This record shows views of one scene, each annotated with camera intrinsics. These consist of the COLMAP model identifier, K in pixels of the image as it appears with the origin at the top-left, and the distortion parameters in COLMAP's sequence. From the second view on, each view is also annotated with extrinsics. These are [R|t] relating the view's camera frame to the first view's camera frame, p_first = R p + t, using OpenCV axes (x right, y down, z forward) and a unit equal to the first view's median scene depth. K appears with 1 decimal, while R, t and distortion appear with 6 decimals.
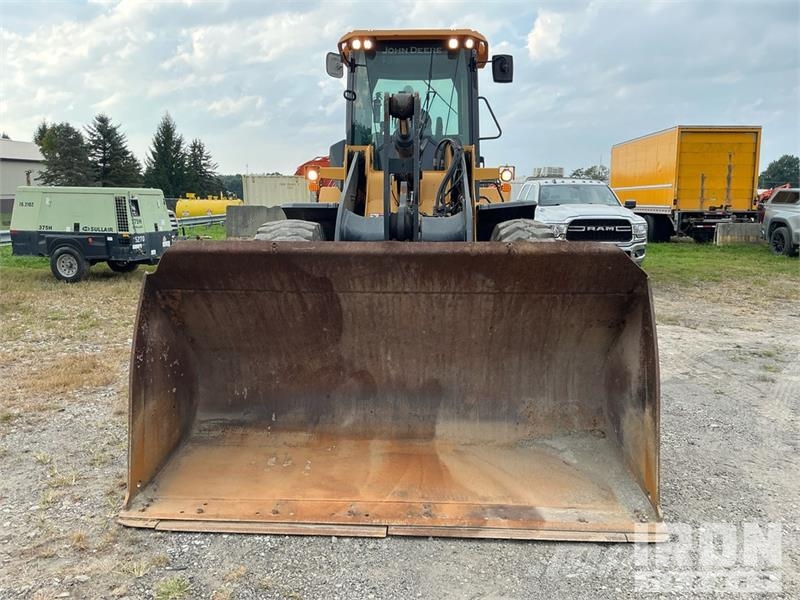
lens RADIAL K [[665.1, 0, 400.0], [0, 665.1, 300.0], [0, 0, 1]] dist [0.132066, -0.273772]
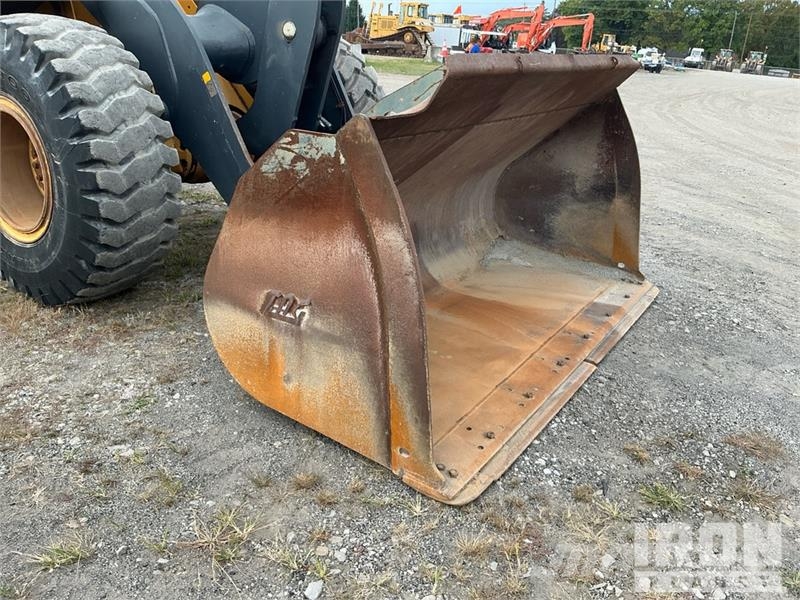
lens RADIAL K [[665.1, 0, 400.0], [0, 665.1, 300.0], [0, 0, 1]] dist [0.132066, -0.273772]
pose [[0.494278, -0.294099, 0.818043, -0.248685], [0.072141, 0.951664, 0.298548, -0.016910], [-0.866305, -0.088551, 0.491603, 0.199324]]
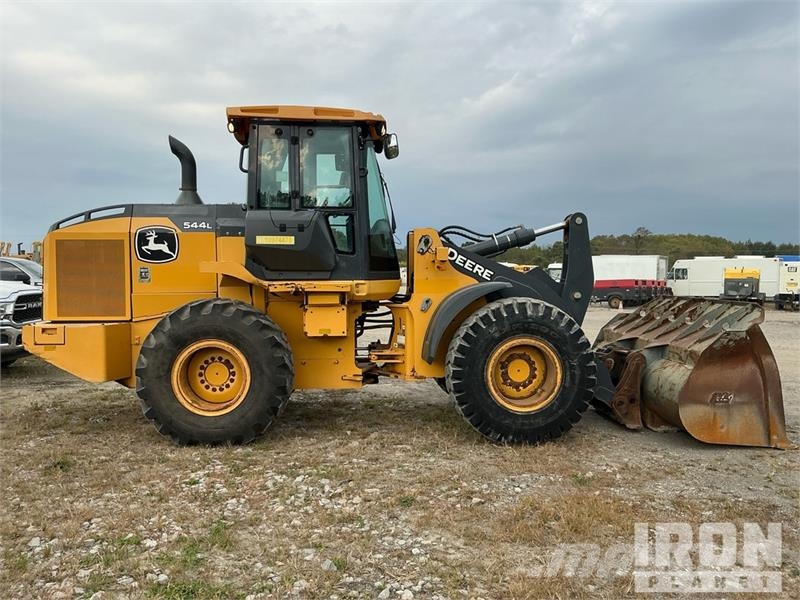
lens RADIAL K [[640.3, 0, 400.0], [0, 640.3, 300.0], [0, 0, 1]] dist [0.116921, -0.209757]
pose [[-0.106483, -0.046906, 0.993208, -0.570115], [0.138794, 0.988406, 0.061559, -0.097247], [-0.984580, 0.144406, -0.098738, 0.601795]]
